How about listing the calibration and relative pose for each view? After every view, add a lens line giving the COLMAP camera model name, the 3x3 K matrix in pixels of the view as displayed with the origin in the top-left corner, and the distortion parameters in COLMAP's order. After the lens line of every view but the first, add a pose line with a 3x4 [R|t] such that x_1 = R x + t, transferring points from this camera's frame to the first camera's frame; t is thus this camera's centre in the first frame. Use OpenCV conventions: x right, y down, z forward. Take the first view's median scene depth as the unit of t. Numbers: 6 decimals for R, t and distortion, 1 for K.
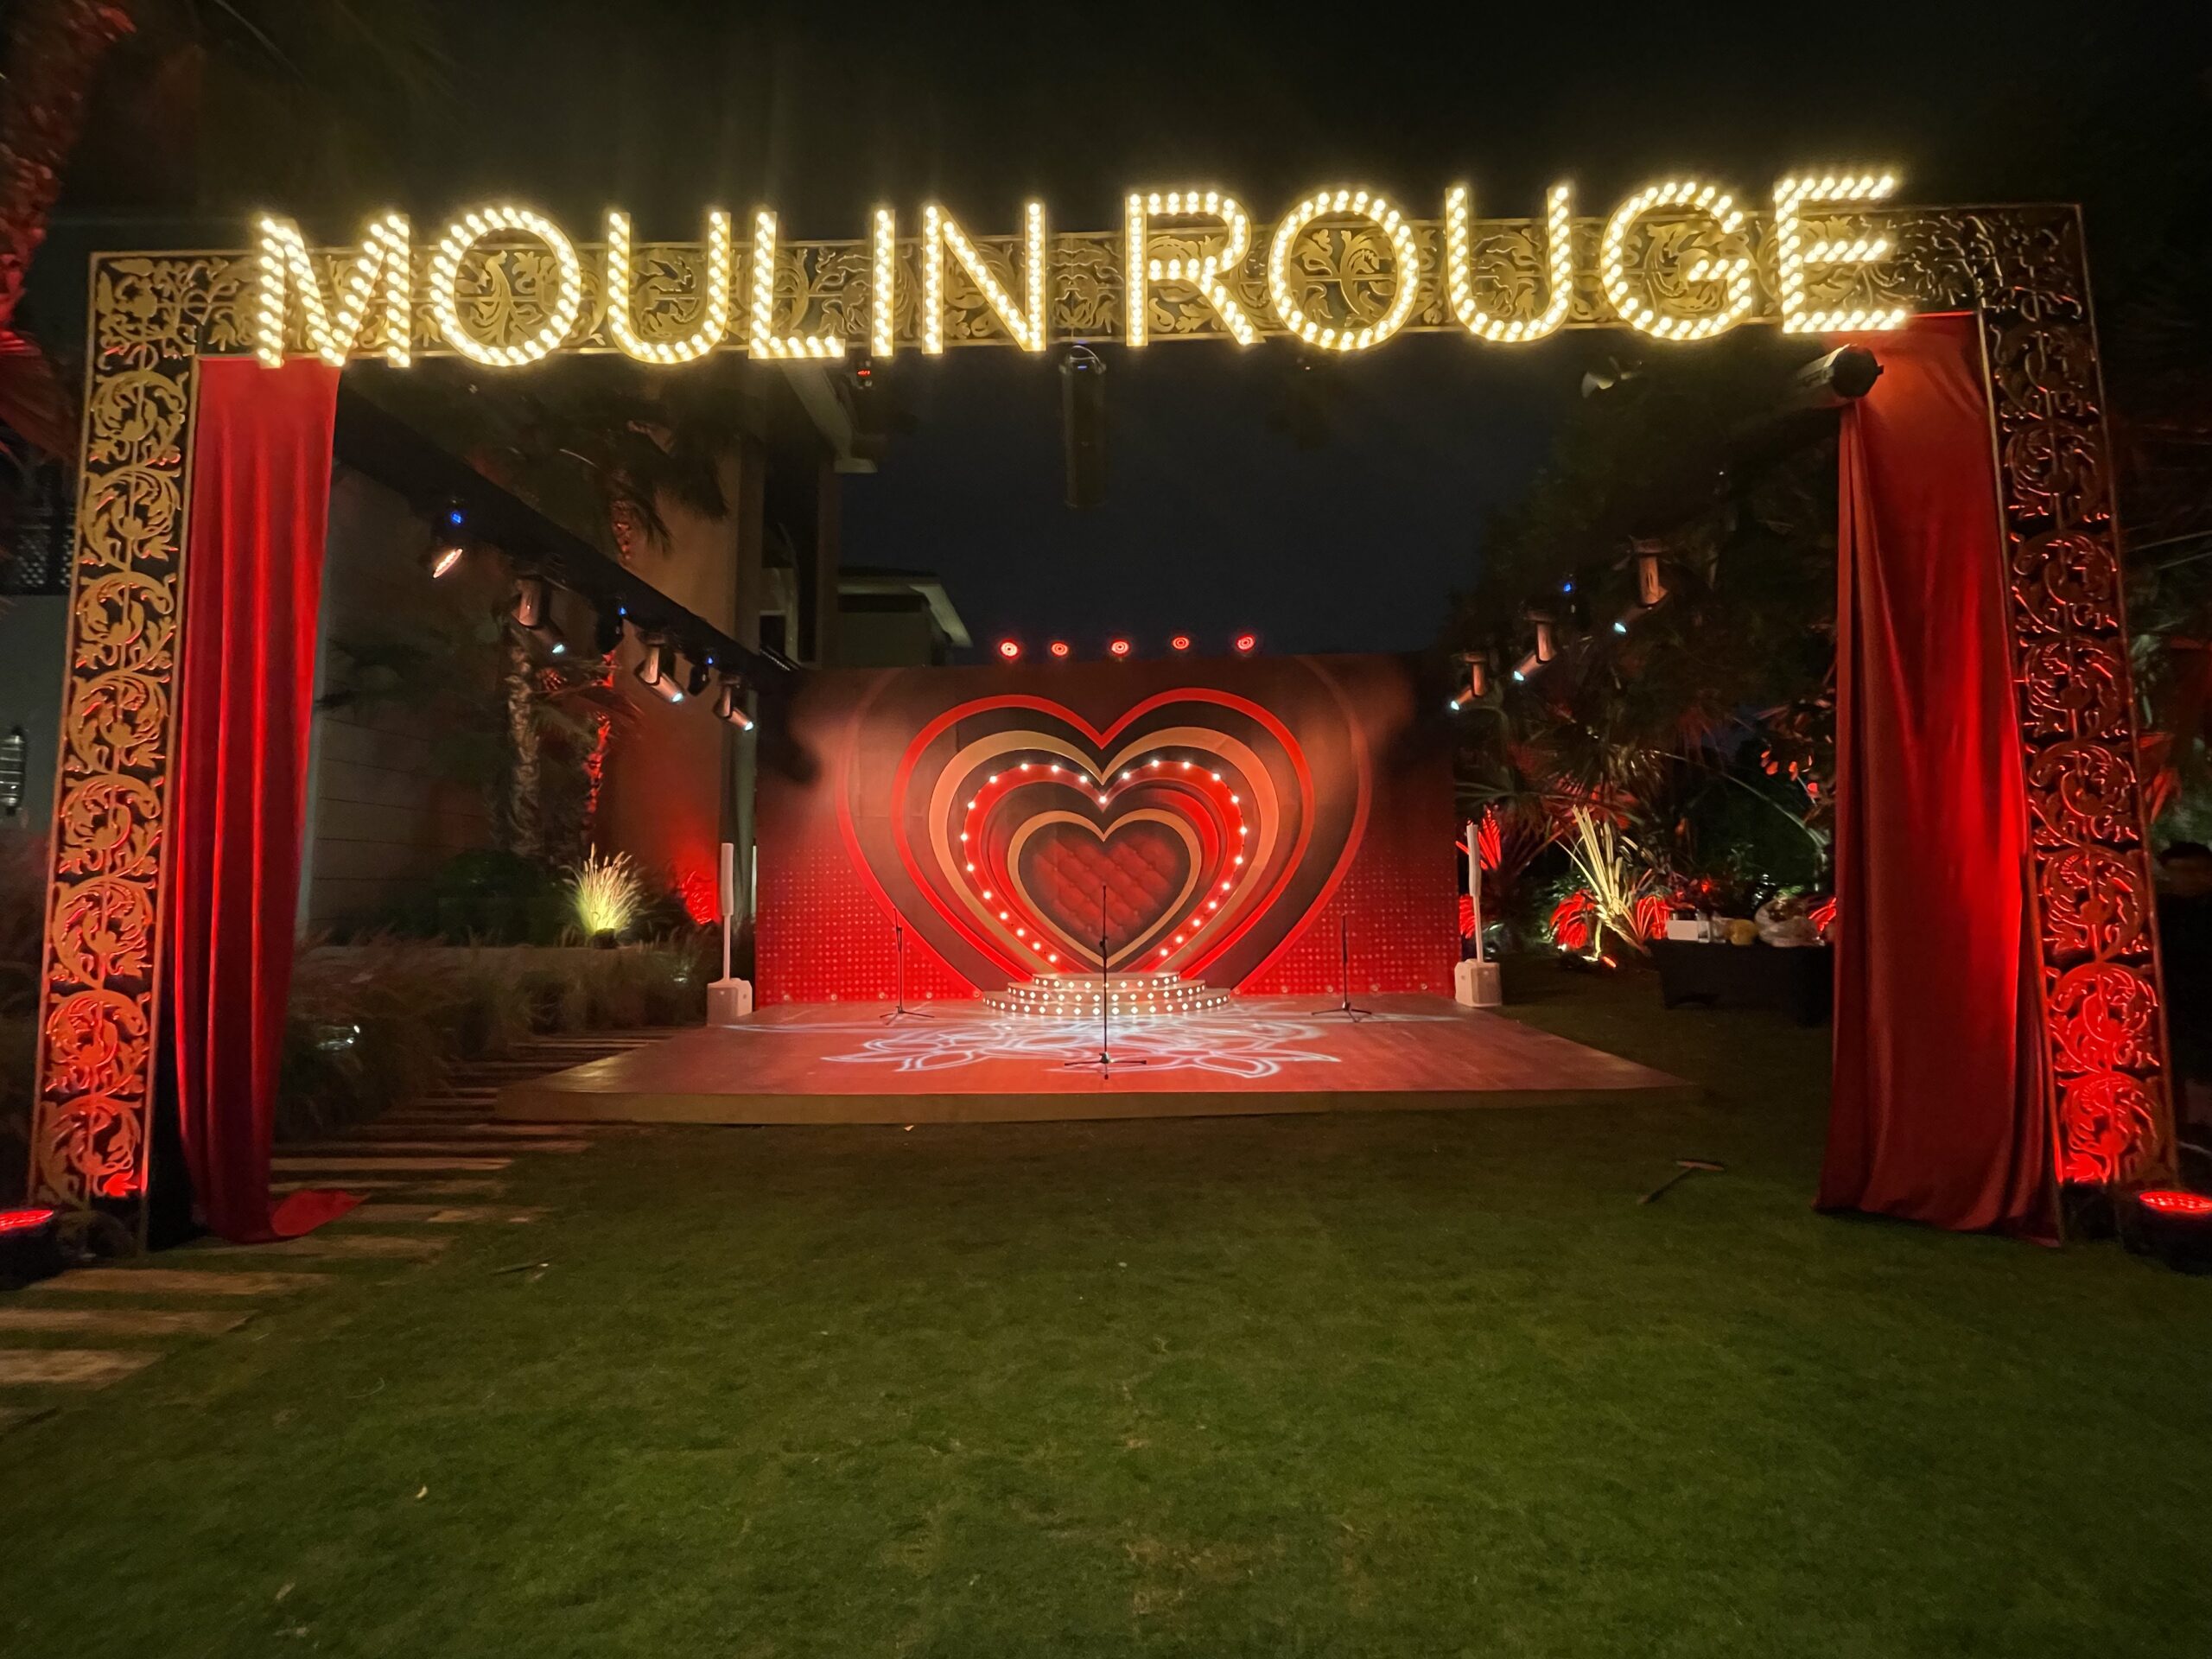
lens RADIAL K [[890.7, 0, 1104.8], [0, 890.7, 823.1], [0, 0, 1]] dist [0.009009, -0.003964]
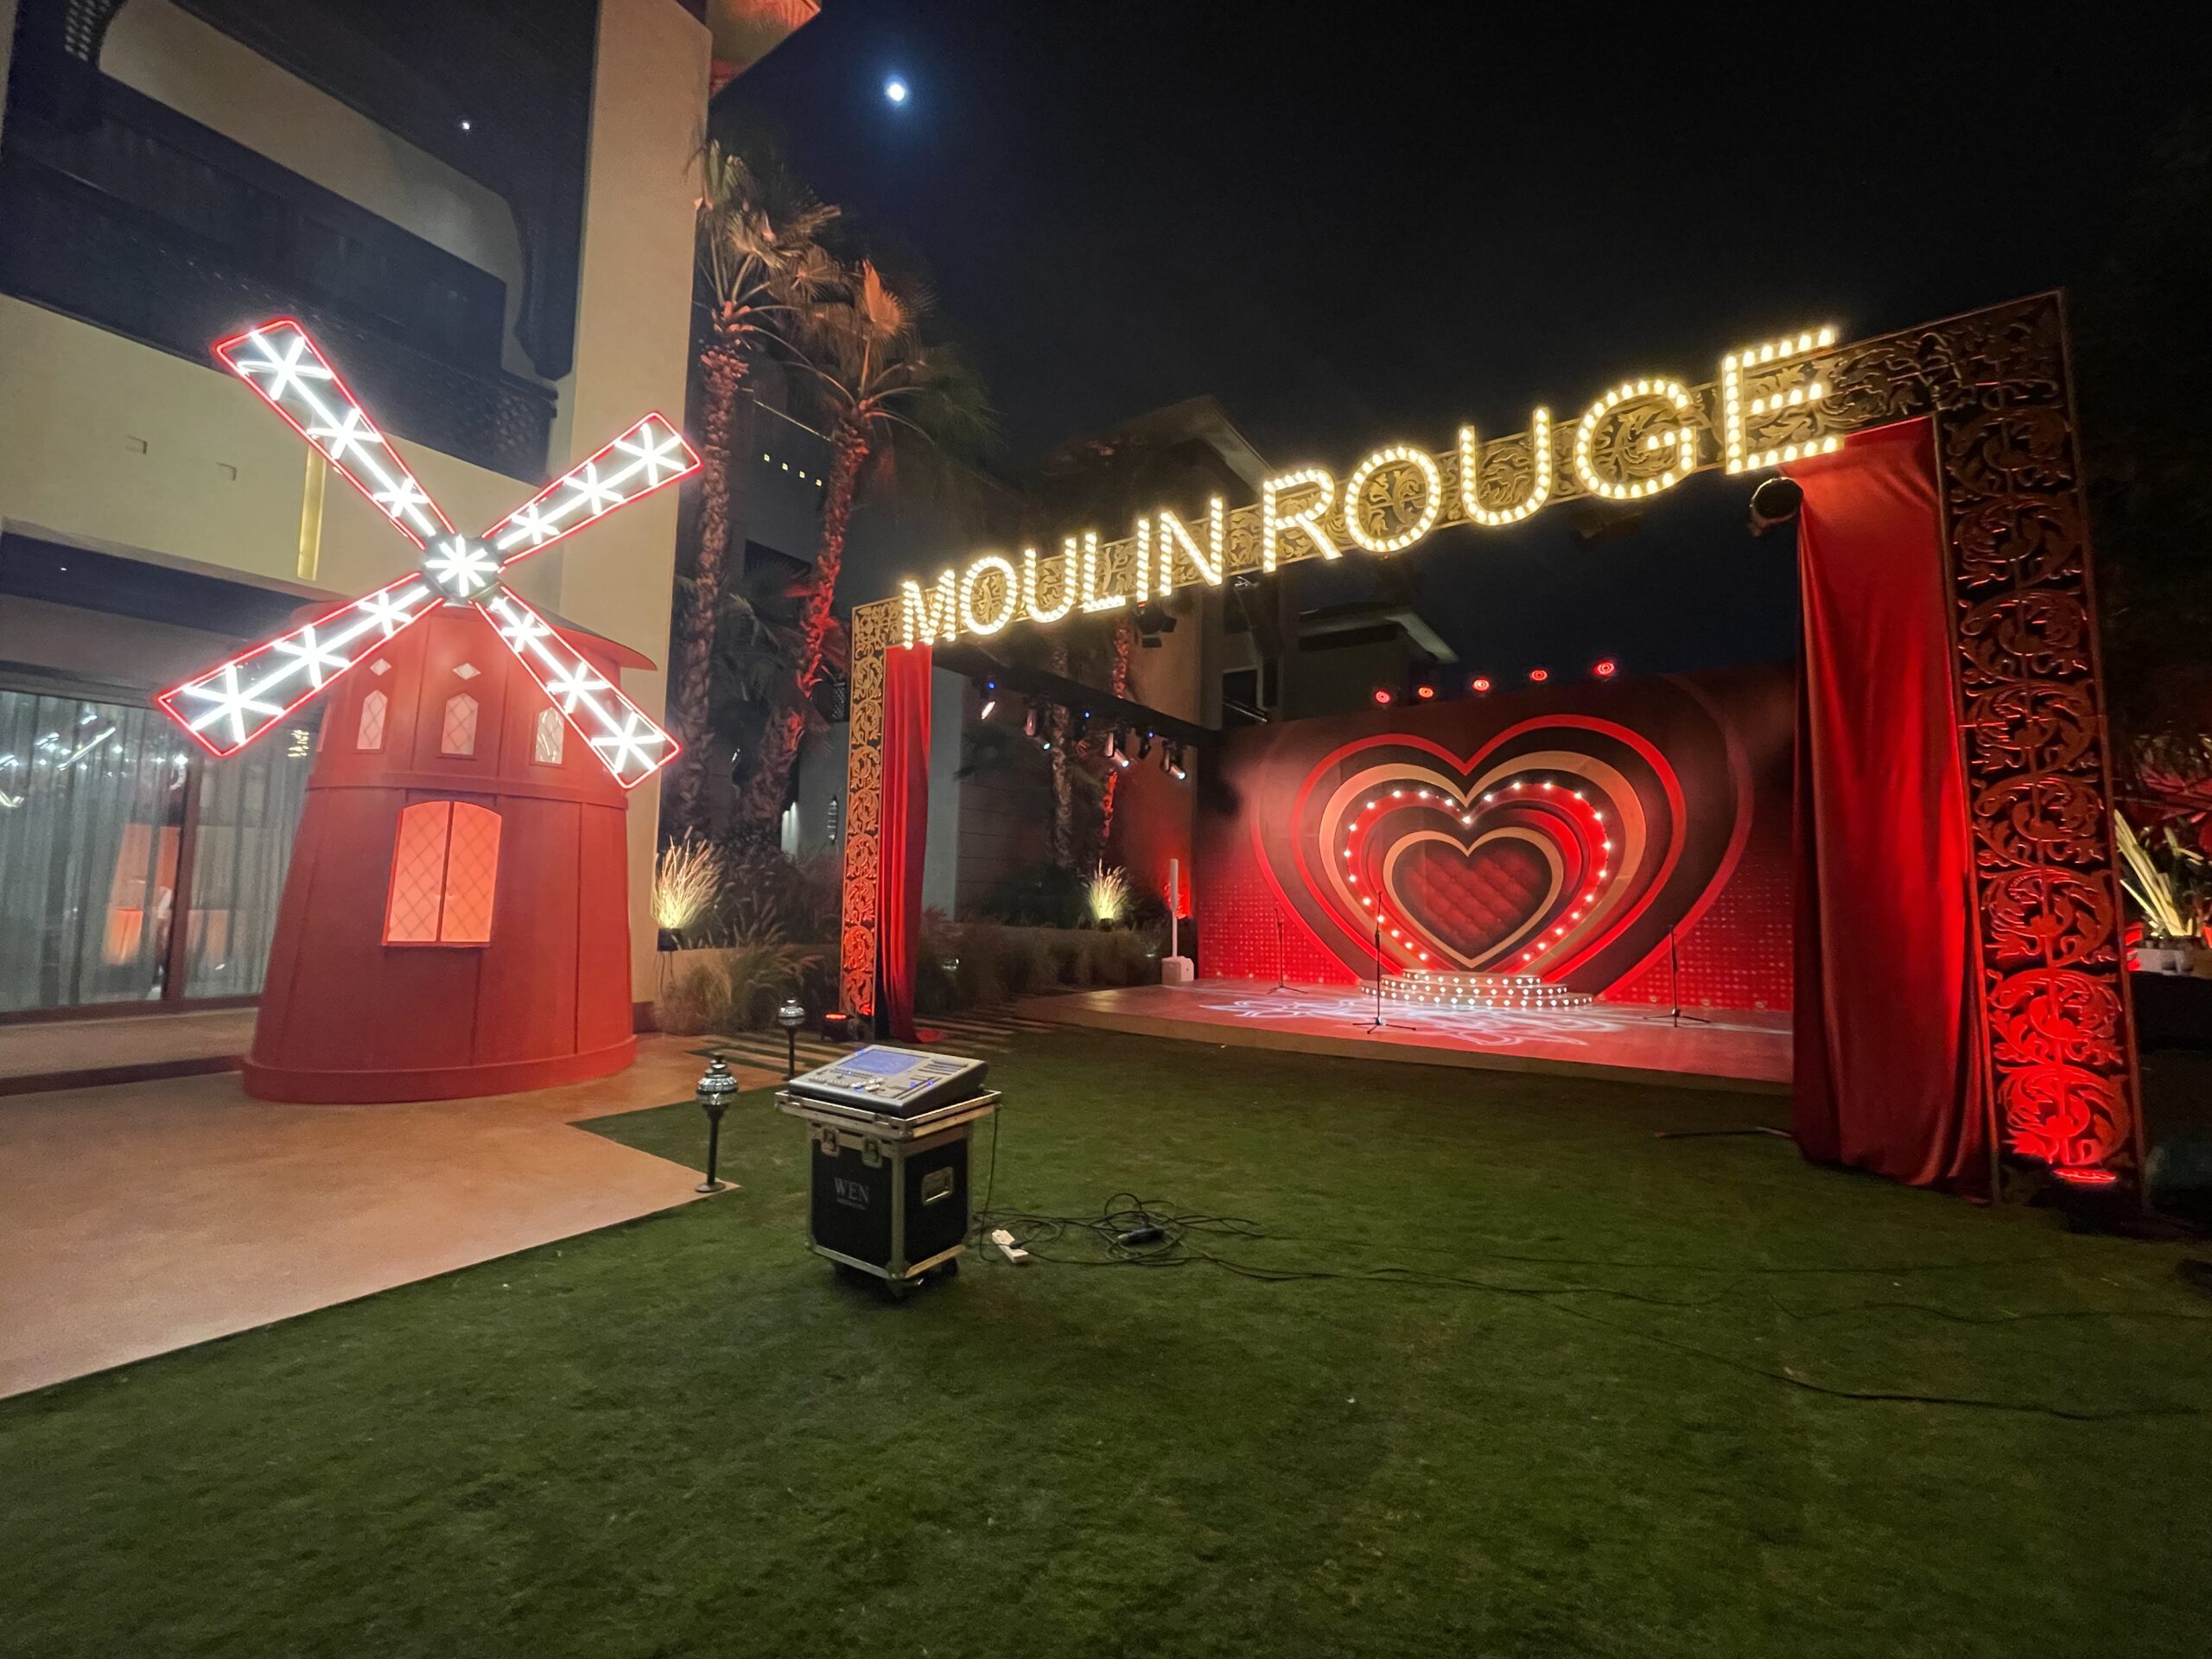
lens RADIAL K [[834.5, 0, 1106.0], [0, 834.5, 829.5], [0, 0, 1]] dist [-0.000244, -0.000036]
pose [[0.841799, -0.022418, -0.539325, 0.579803], [0.017963, 0.999747, -0.013519, -0.024908], [0.539492, 0.001692, 0.841989, -0.471666]]
